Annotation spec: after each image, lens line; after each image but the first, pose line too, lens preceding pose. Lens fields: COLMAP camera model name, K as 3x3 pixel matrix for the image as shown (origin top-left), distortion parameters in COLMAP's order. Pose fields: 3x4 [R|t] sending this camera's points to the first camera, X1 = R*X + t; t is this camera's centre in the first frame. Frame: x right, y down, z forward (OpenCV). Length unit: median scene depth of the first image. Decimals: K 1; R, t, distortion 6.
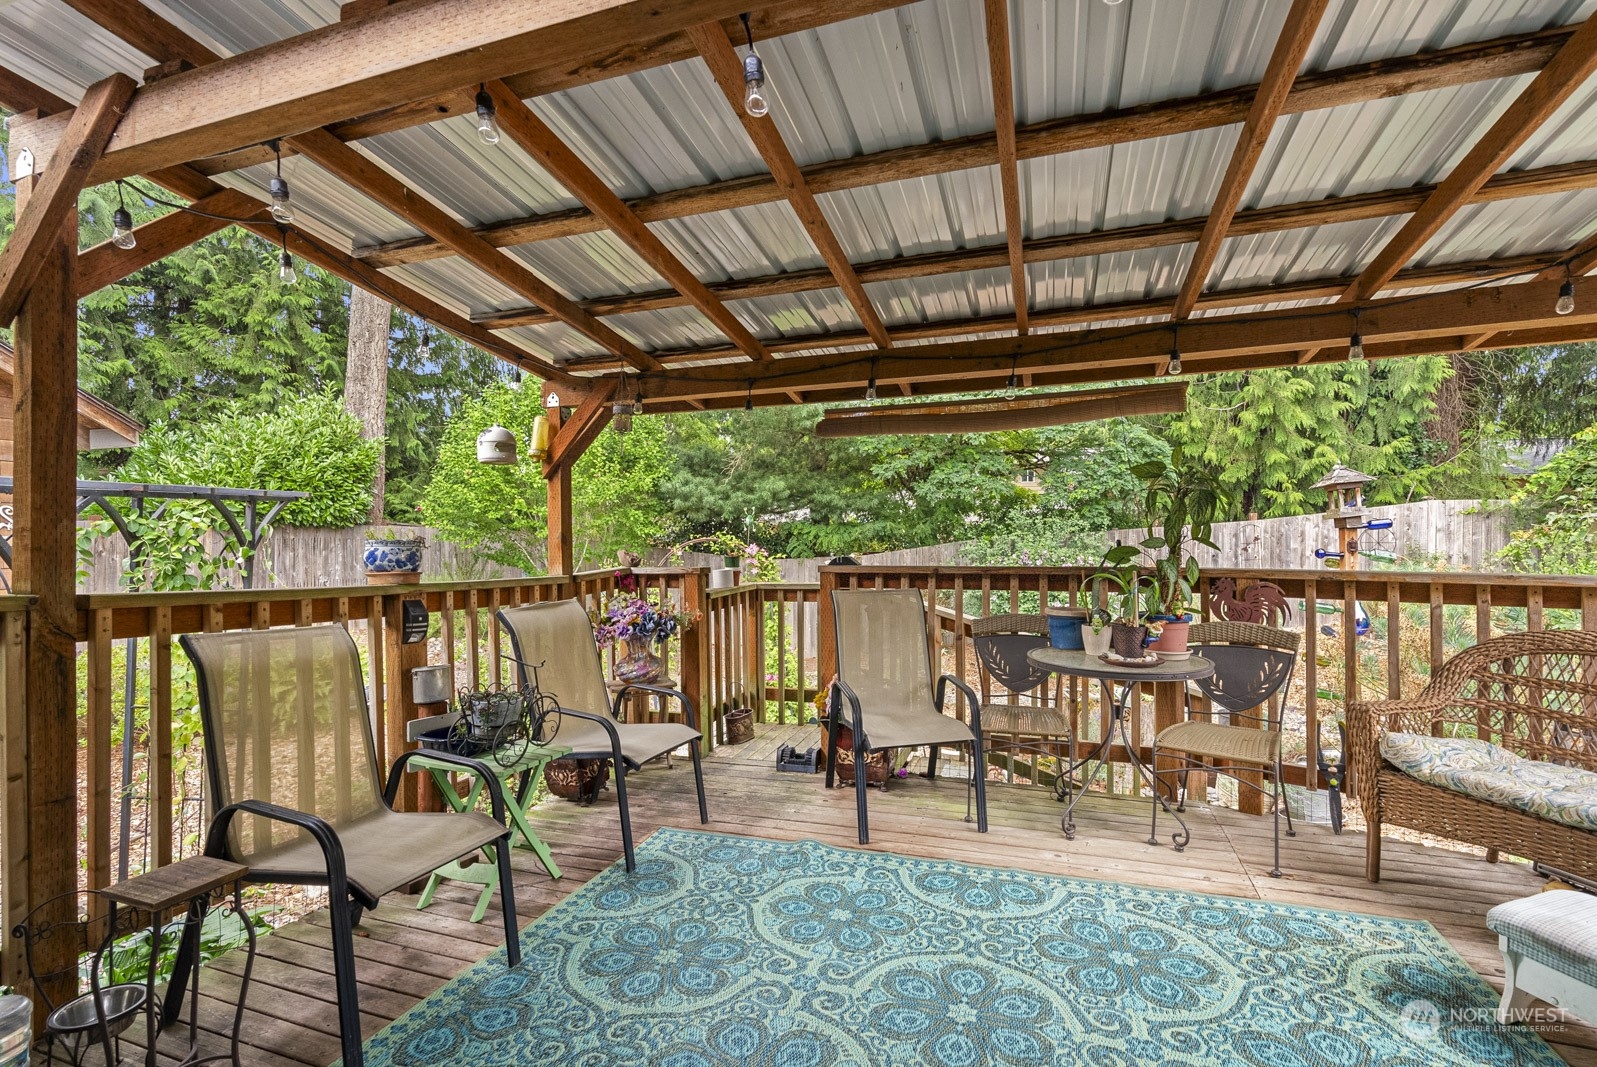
lens RADIAL K [[756.9, 0, 798.5], [0, 756.9, 533.5], [0, 0, 1]] dist [-0.001961, 0.000077]
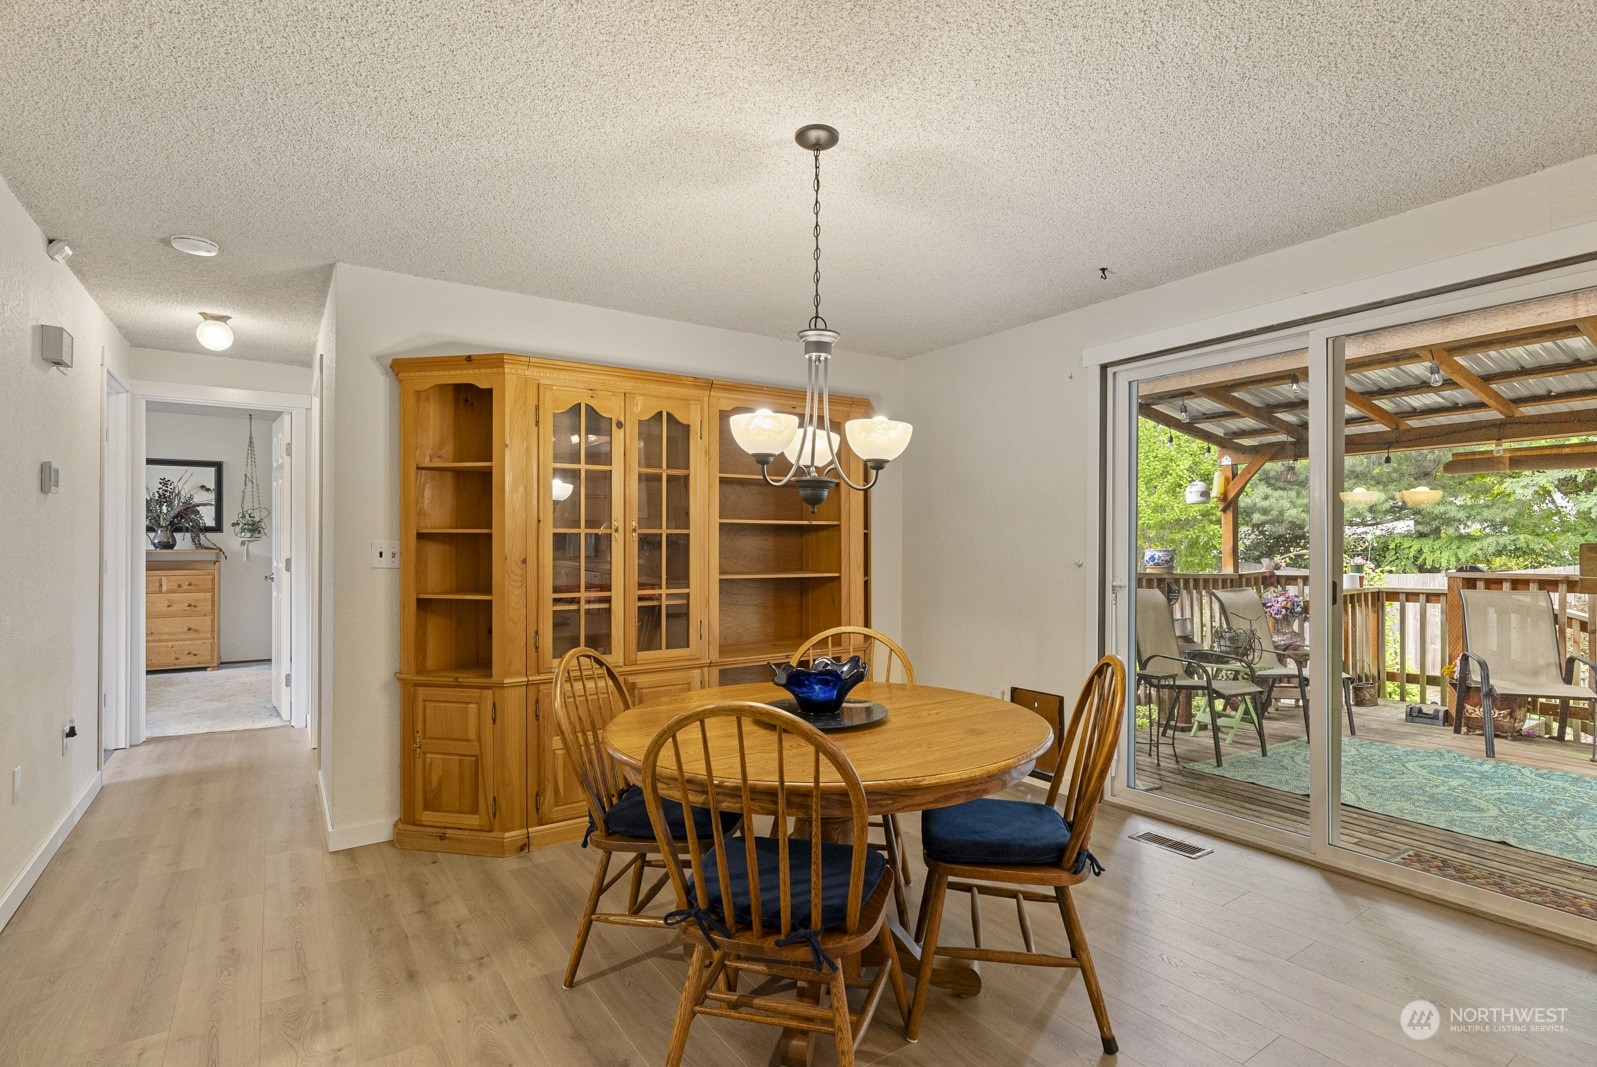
lens RADIAL K [[773.4, 0, 804.5], [0, 773.4, 536.5], [0, 0, 1]] dist [-0.027093, 0.020720]
pose [[0.798121, 0.003171, -0.602489, -0.063684], [-0.008943, 0.999938, -0.006584, -0.002106], [0.602431, 0.010643, 0.798100, -0.783543]]
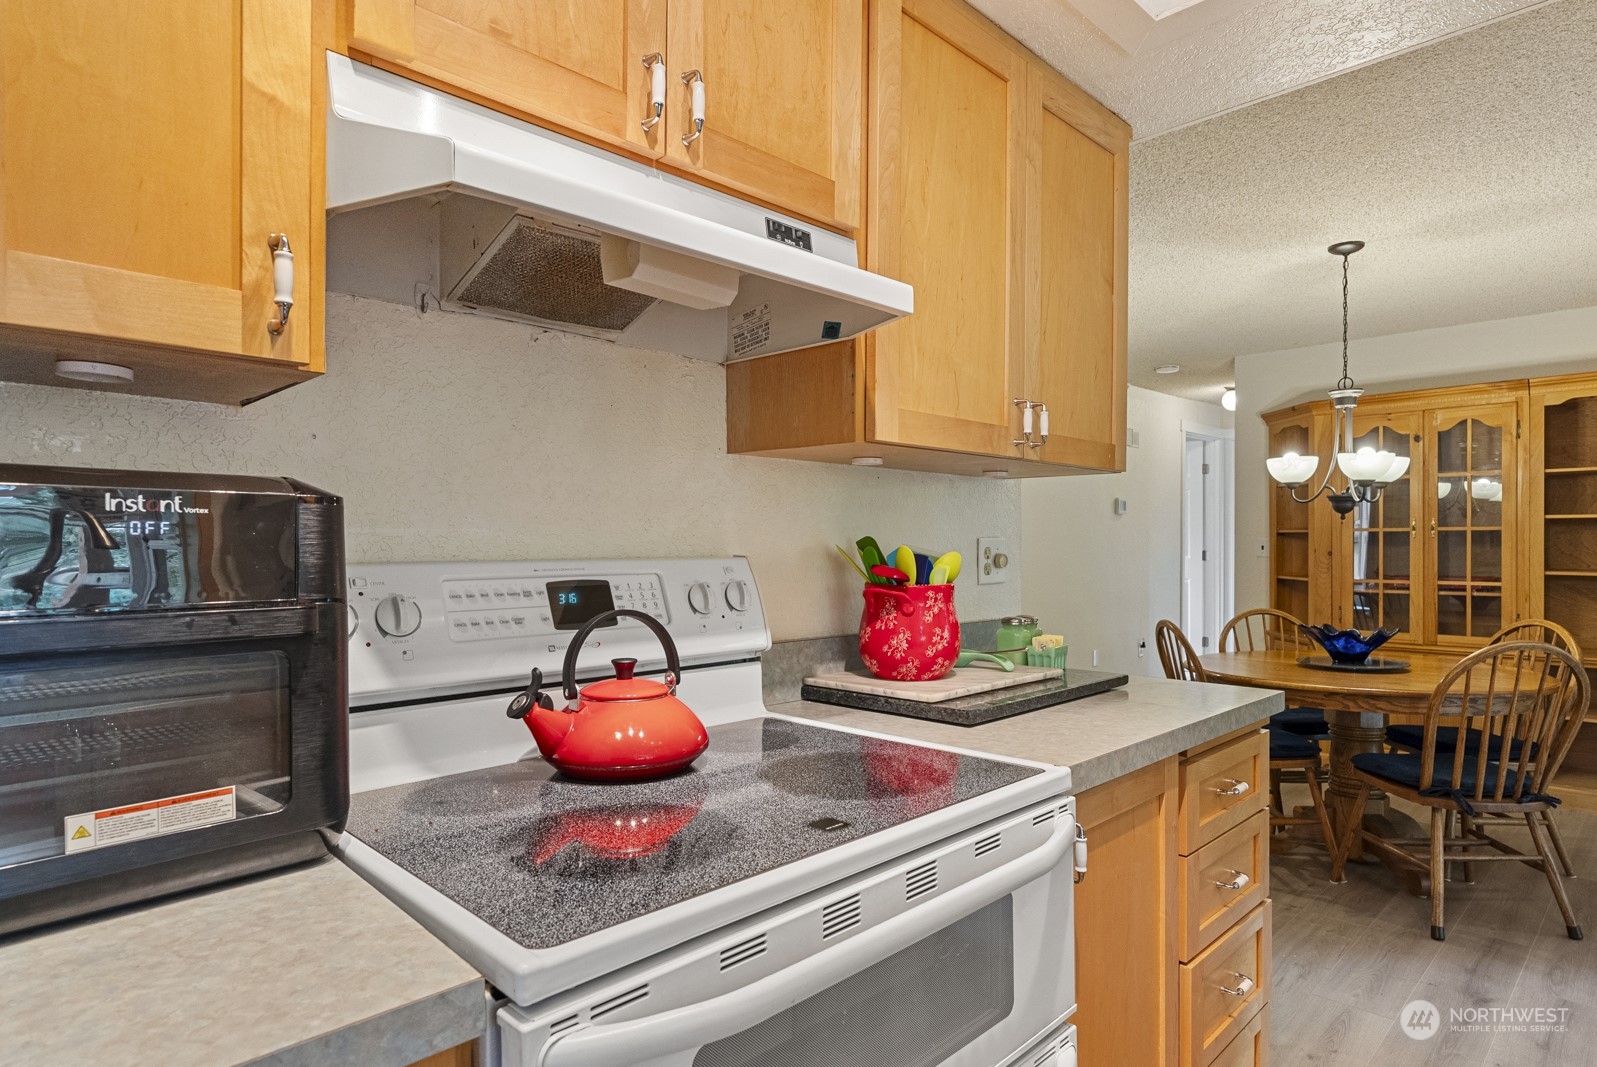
lens RADIAL K [[903.3, 0, 801.1], [0, 903.3, 546.8], [0, 0, 1]] dist [-0.000192, 0.005133]
pose [[-0.438106, 0.014032, -0.898814, 0.597624], [0.003047, 0.999896, 0.014125, -0.007630], [0.898918, 0.003450, -0.438103, -0.464405]]
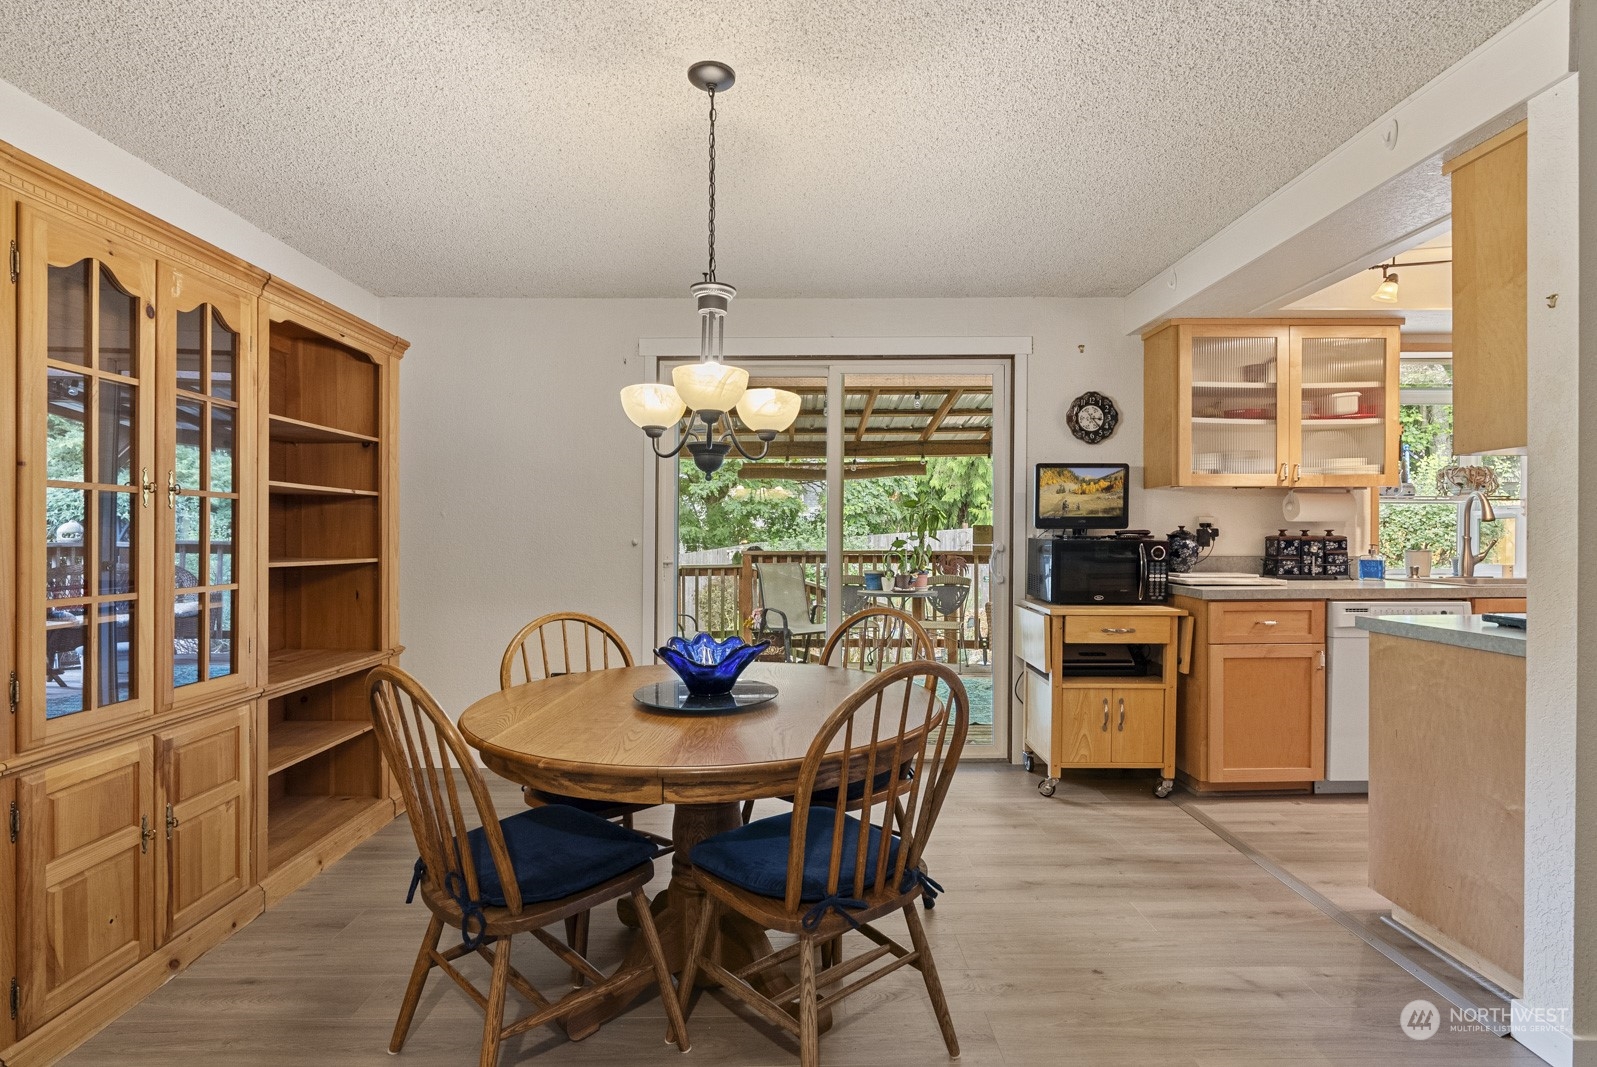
lens RADIAL K [[816.2, 0, 795.8], [0, 816.2, 530.3], [0, 0, 1]] dist [-0.002786, 0.000036]
pose [[0.947125, 0.010767, 0.320684, -0.467013], [-0.007217, 0.999899, -0.012259, 0.016177], [-0.320784, 0.009297, 0.947107, -0.863556]]
